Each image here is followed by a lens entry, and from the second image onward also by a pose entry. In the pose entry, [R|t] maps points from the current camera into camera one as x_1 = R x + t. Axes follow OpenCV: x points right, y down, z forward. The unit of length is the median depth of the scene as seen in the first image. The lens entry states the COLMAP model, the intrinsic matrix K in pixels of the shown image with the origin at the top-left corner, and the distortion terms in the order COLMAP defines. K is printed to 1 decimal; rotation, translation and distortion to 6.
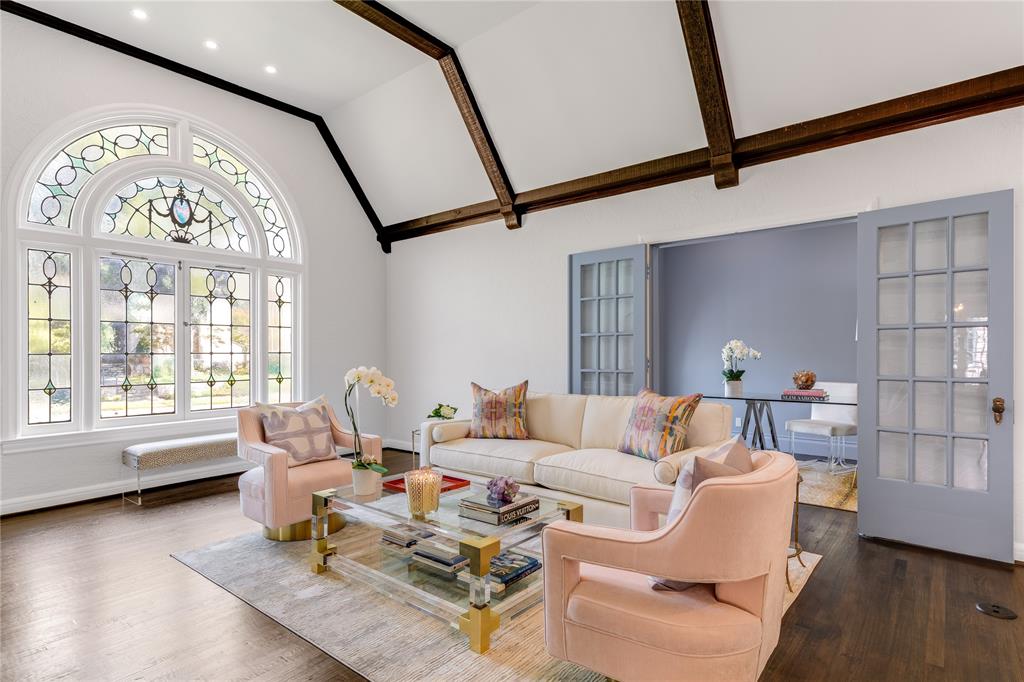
lens RADIAL K [[521.3, 0, 536.2], [0, 521.3, 352.2], [0, 0, 1]] dist [0.014561, -0.000312]
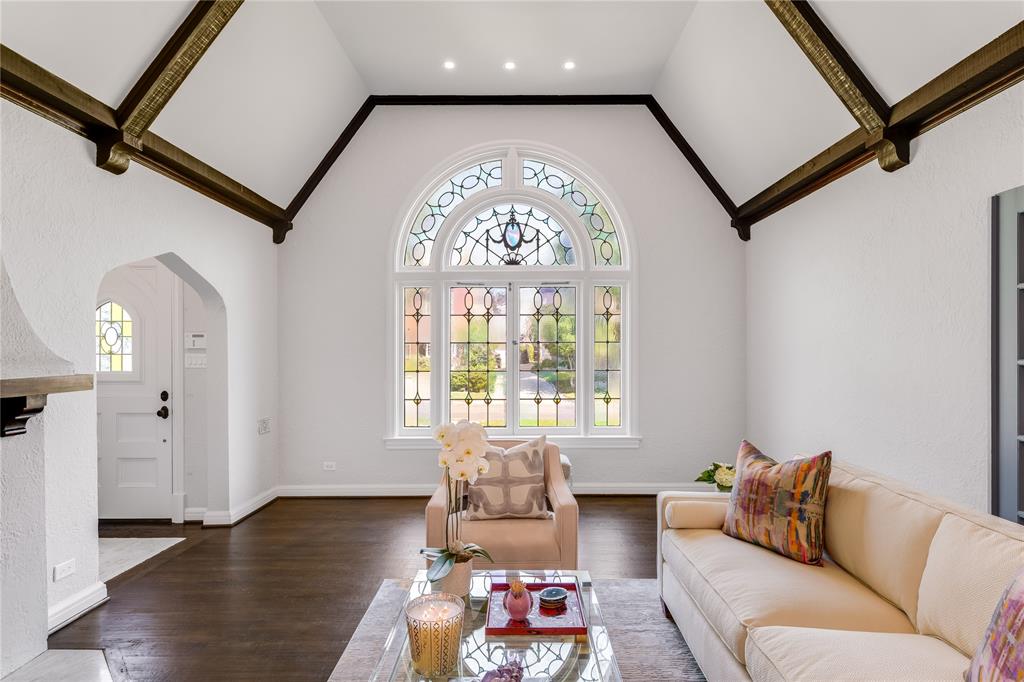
lens RADIAL K [[552.8, 0, 513.9], [0, 552.8, 348.7], [0, 0, 1]] dist [-0.016102, 0.054136]
pose [[0.620815, 0.003617, -0.783948, 0.191130], [-0.003169, 0.999993, 0.002104, -0.044619], [0.783950, 0.001179, 0.620822, 0.321843]]
